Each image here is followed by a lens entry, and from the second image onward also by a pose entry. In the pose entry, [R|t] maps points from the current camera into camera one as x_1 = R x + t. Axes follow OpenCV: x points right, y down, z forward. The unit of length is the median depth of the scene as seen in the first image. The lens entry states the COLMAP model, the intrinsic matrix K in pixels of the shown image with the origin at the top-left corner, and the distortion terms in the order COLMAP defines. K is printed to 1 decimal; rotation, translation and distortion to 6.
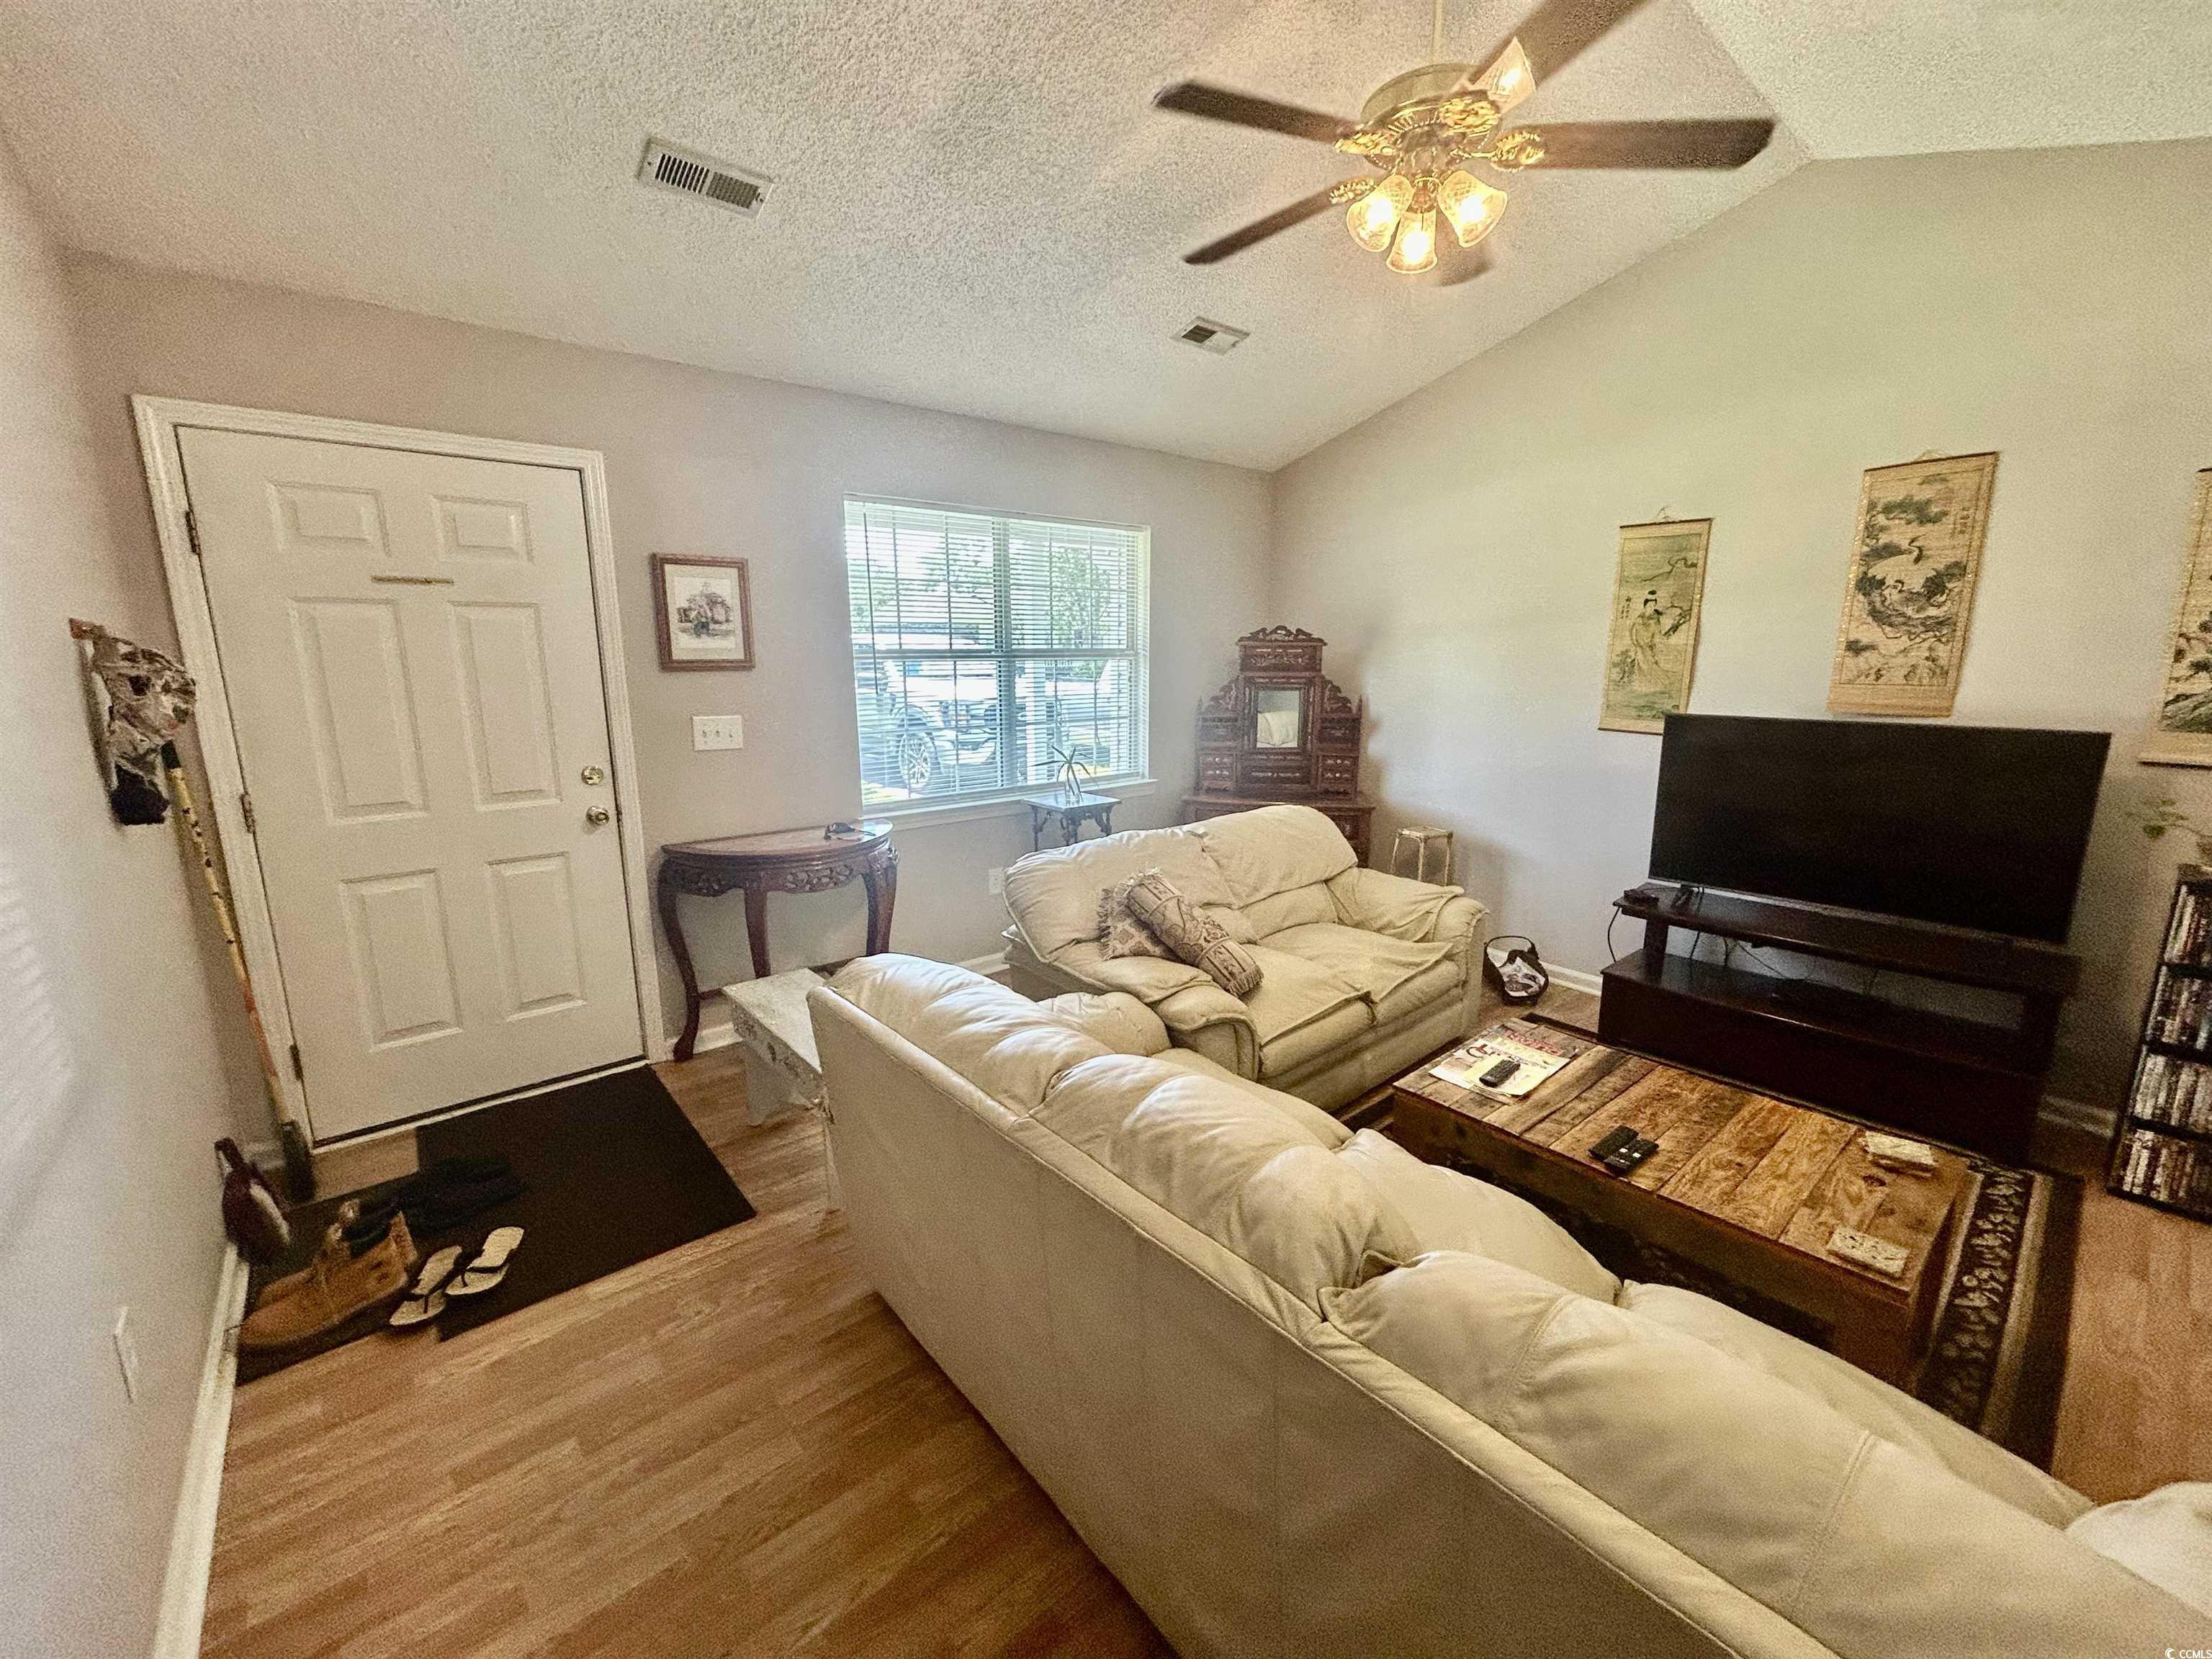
lens RADIAL K [[899.7, 0, 1107.3], [0, 899.7, 835.7], [0, 0, 1]] dist [0.004274, -0.000098]
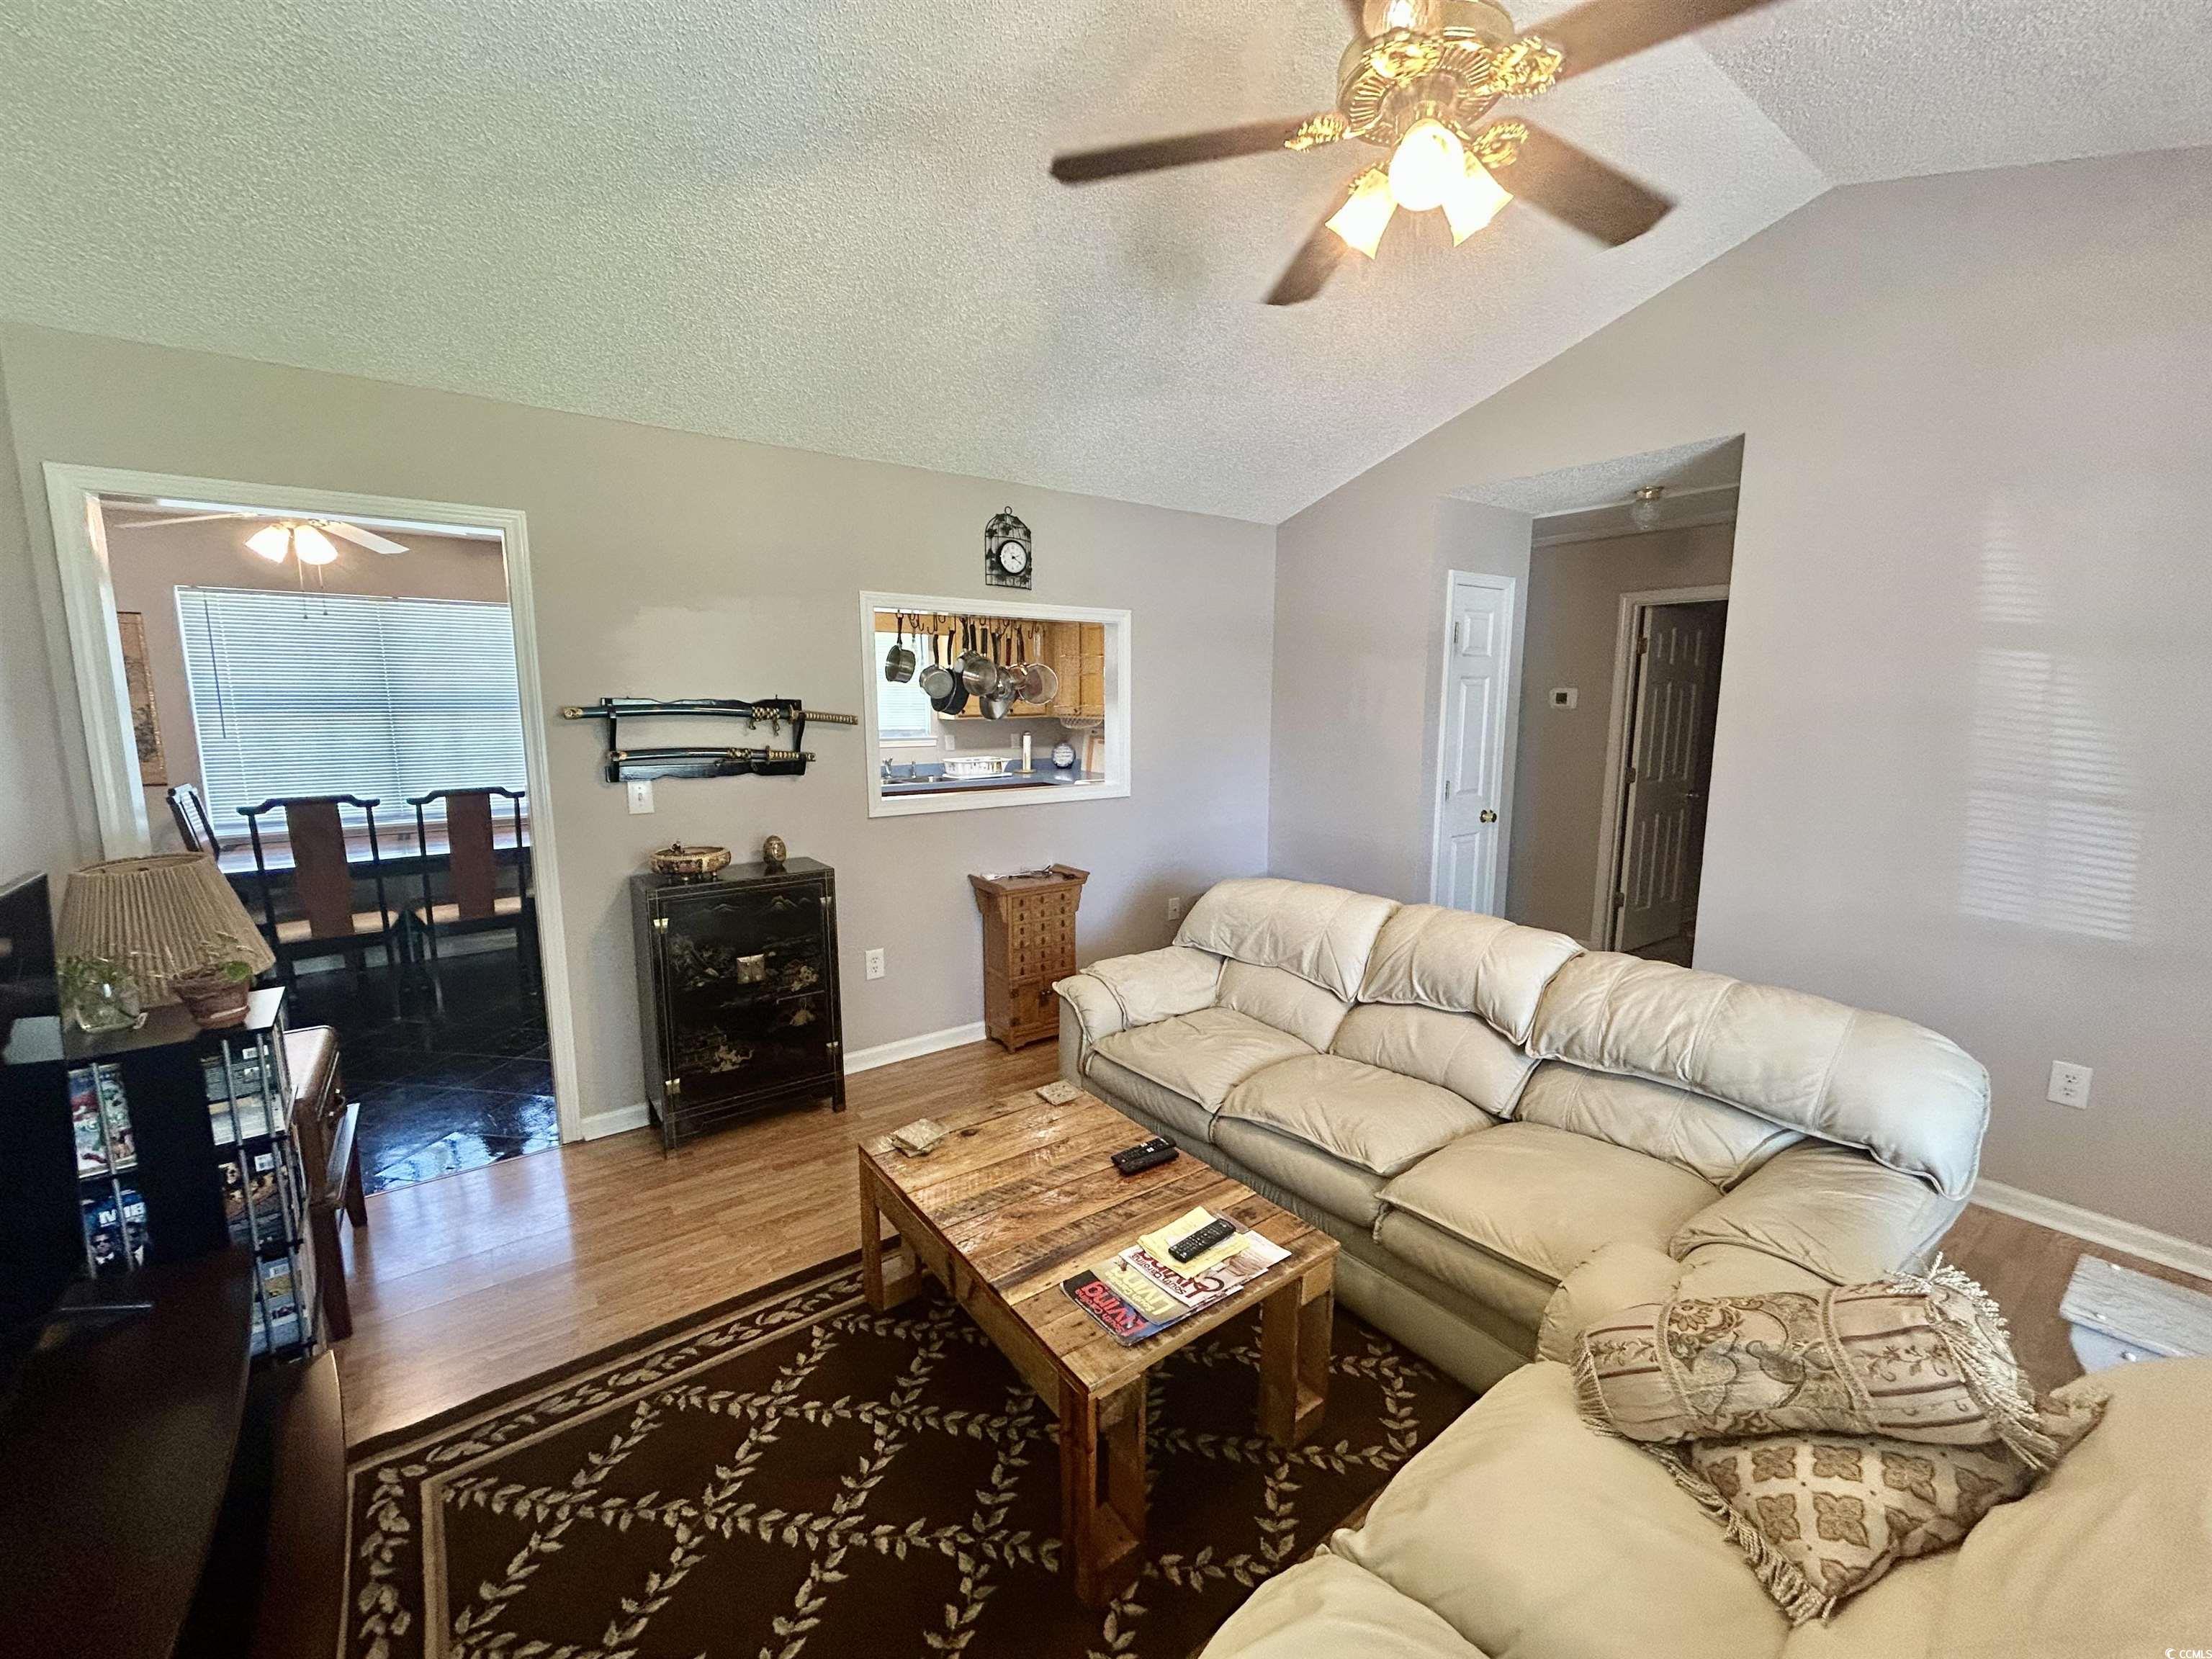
lens RADIAL K [[899.7, 0, 1093.9], [0, 899.7, 828.0], [0, 0, 1]] dist [0.004274, -0.000098]
pose [[-0.997584, -0.011266, 0.068557, 0.355103], [0.012980, 0.939173, 0.343198, -0.263383], [-0.068254, 0.343258, -0.936758, 1.201969]]
